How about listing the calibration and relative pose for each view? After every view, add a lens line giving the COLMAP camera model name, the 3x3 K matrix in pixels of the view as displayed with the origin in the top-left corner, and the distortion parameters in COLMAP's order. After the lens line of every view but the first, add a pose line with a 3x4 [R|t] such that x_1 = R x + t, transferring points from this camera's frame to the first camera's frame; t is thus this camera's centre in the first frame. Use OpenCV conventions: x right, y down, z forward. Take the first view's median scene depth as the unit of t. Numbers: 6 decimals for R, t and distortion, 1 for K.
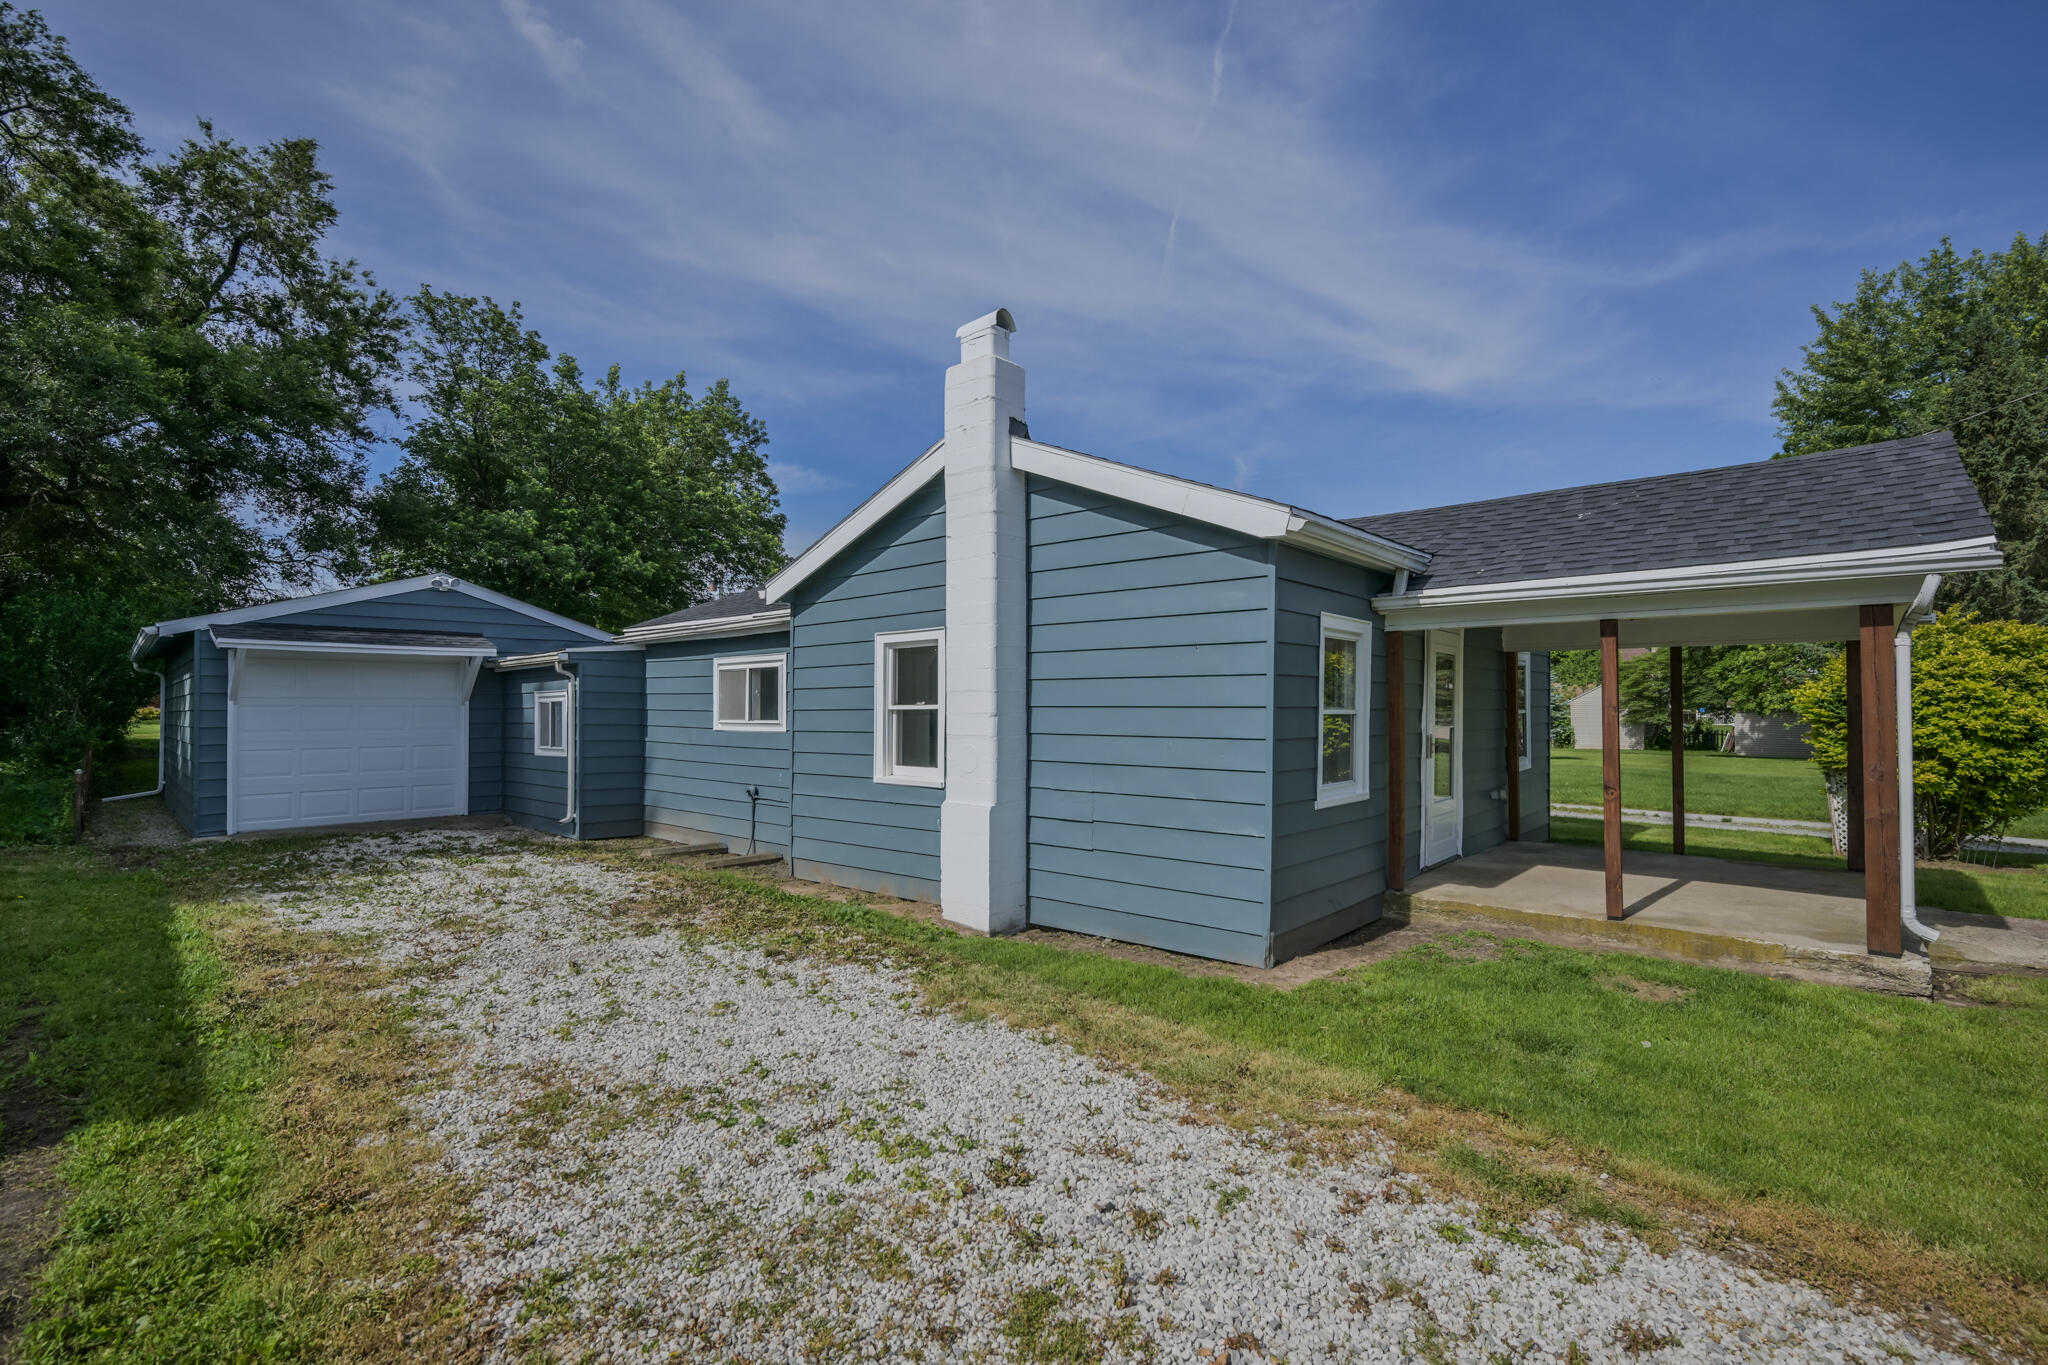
lens RADIAL K [[893.4, 0, 1022.2], [0, 893.4, 693.4], [0, 0, 1]] dist [-0.000092, 0.000857]
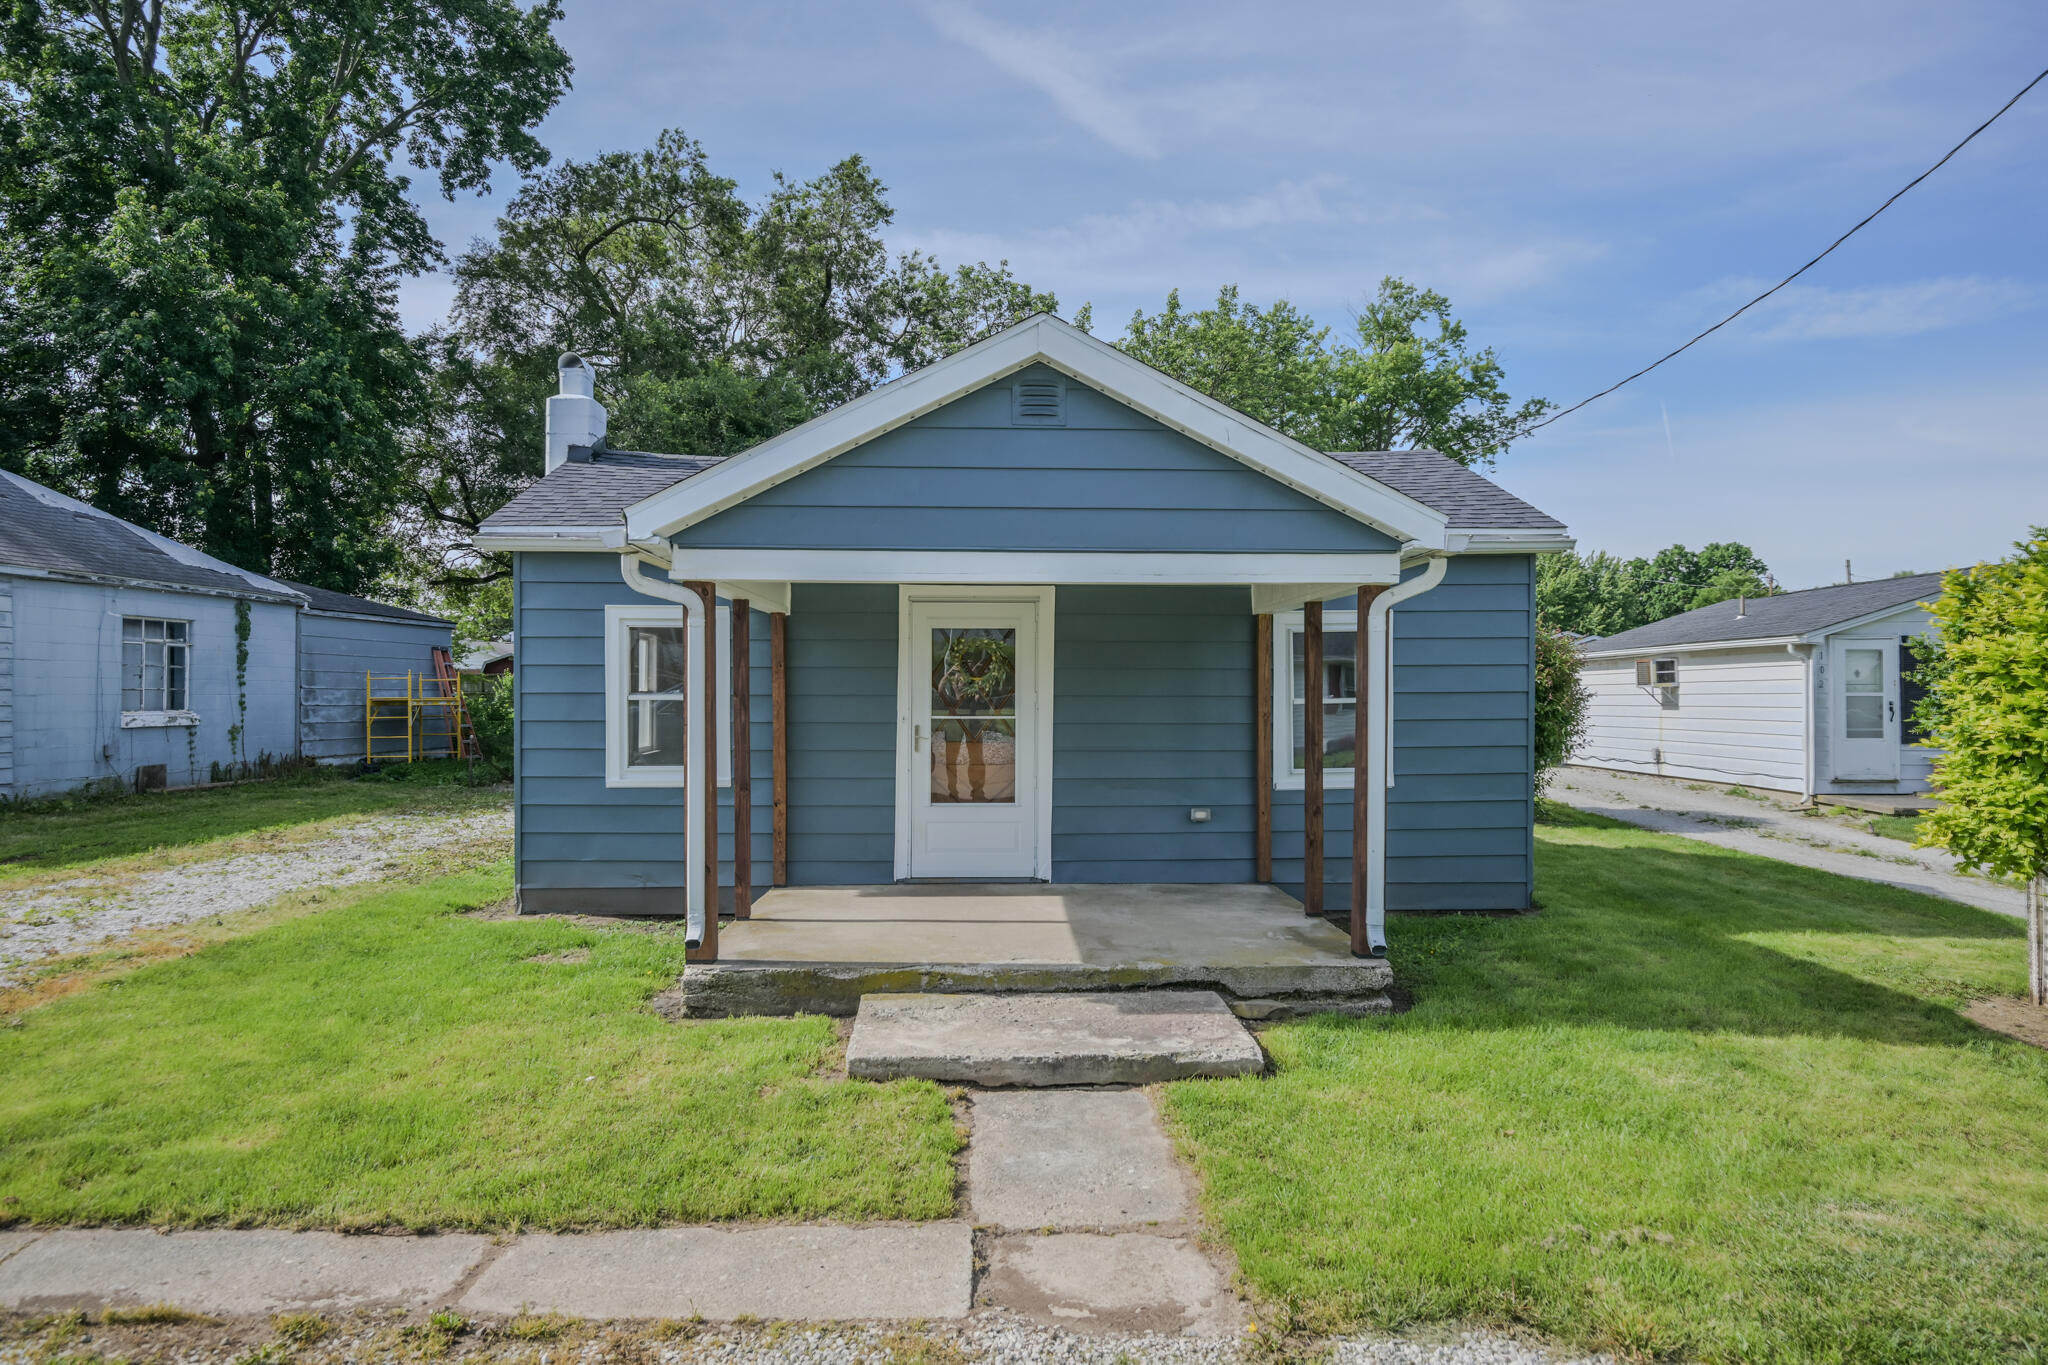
lens RADIAL K [[1299.5, 0, 1068.0], [0, 1299.5, 694.1], [0, 0, 1]] dist [-0.000940, -0.001133]
pose [[0.717047, 0.002397, -0.697021, 0.477733], [0.009312, 0.999872, 0.013018, 0.000311], [0.696963, -0.015825, 0.716932, 0.067480]]
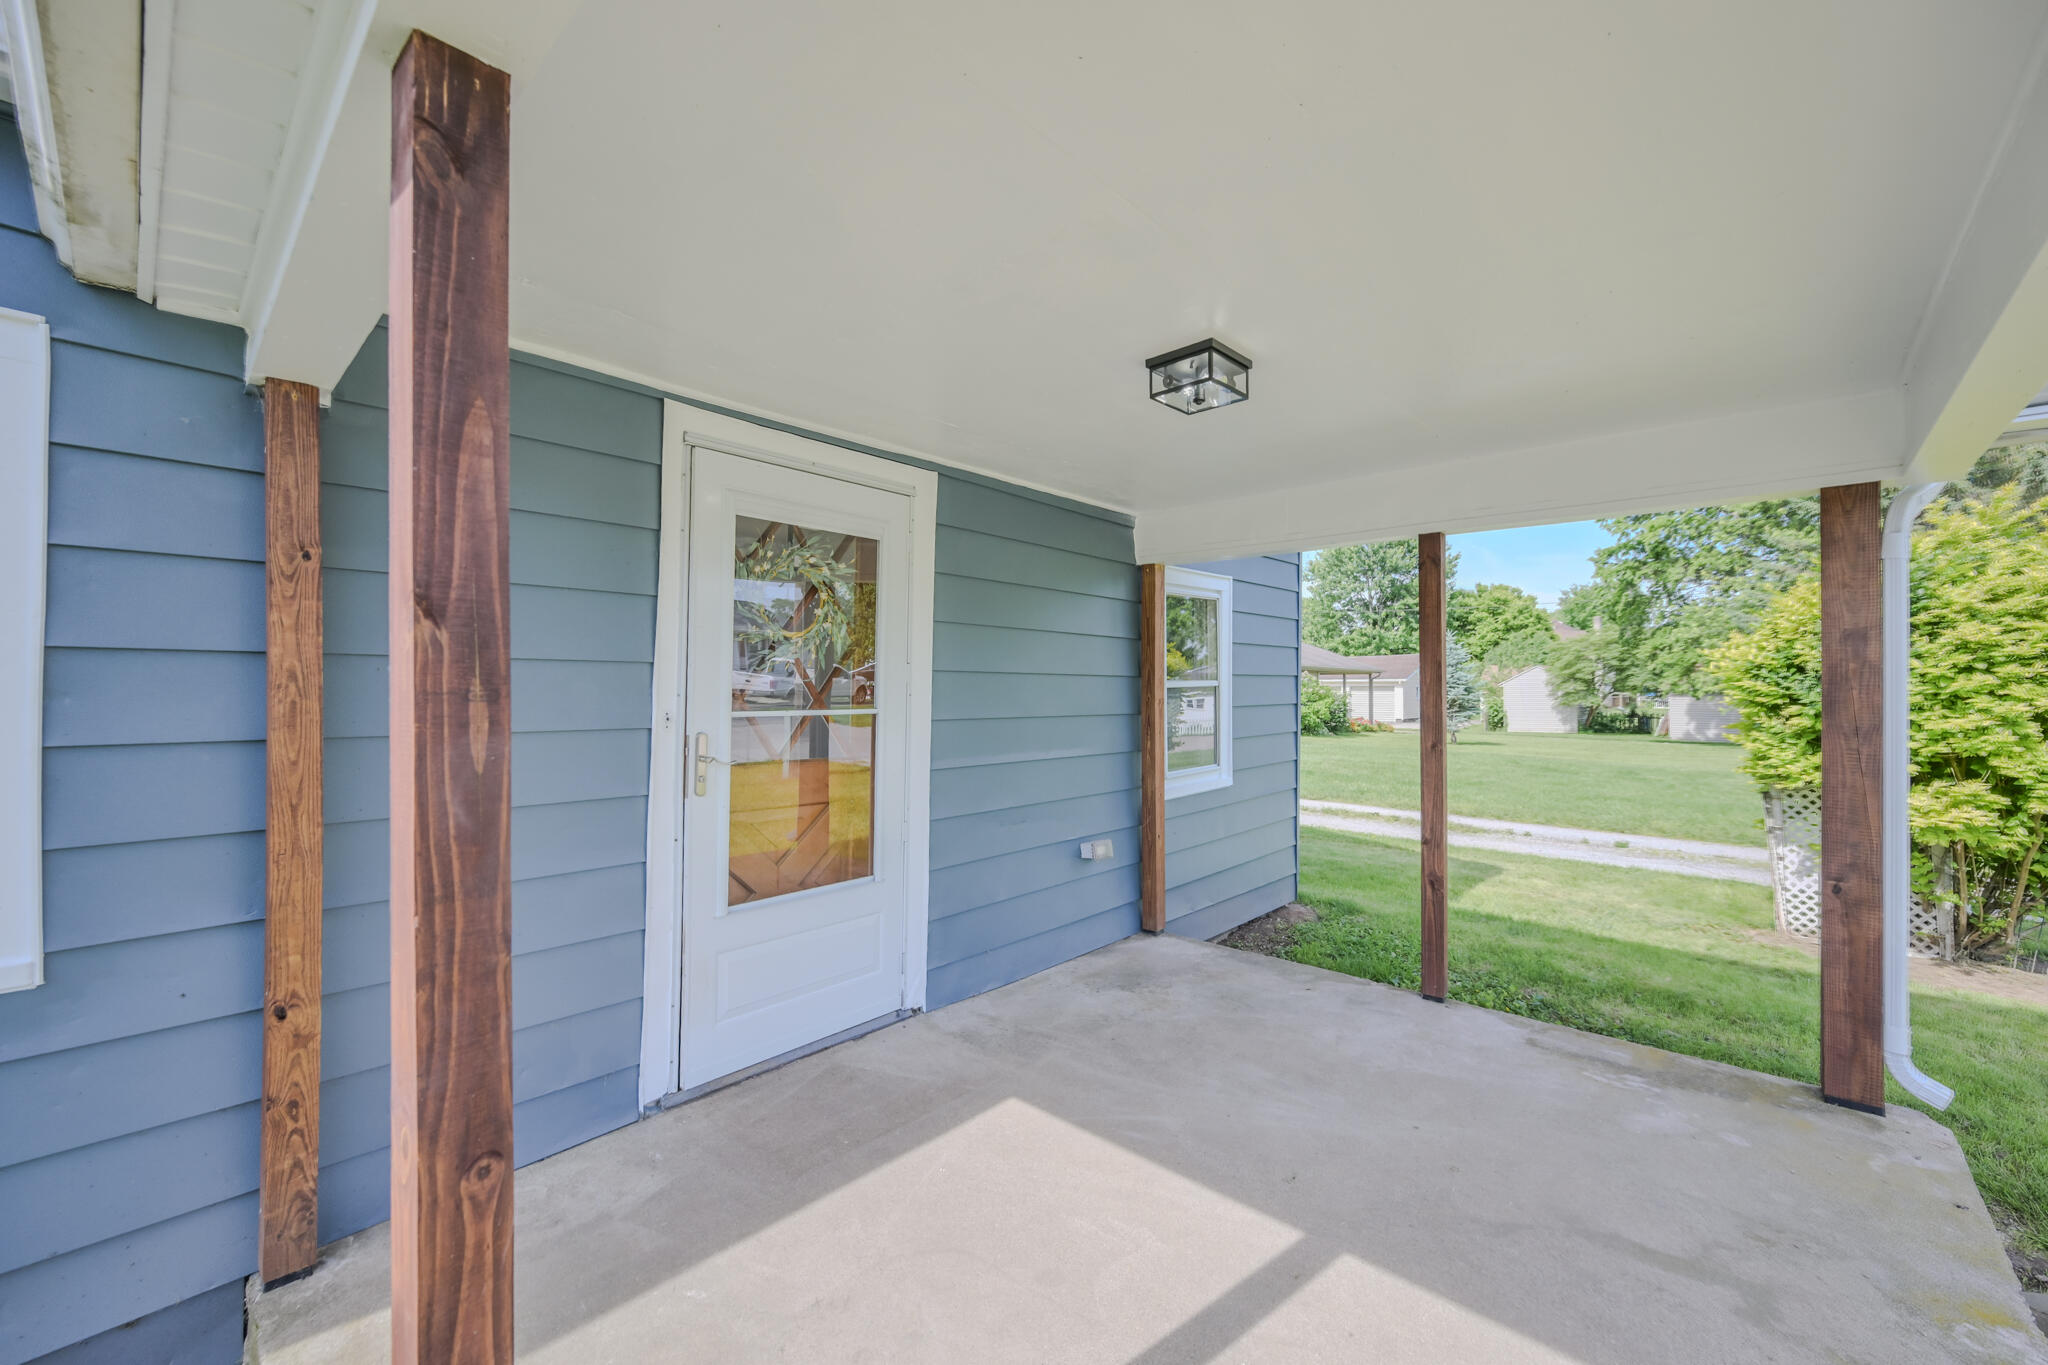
lens RADIAL K [[826.0, 0, 1024.0], [0, 826.0, 682.5], [0, 0, 1]] dist [-0.001107, -0.000278]
pose [[0.999990, 0.004113, 0.001534, 0.196099], [-0.004125, 0.999961, 0.007745, 0.007261], [-0.001502, -0.007751, 0.999969, 0.218636]]
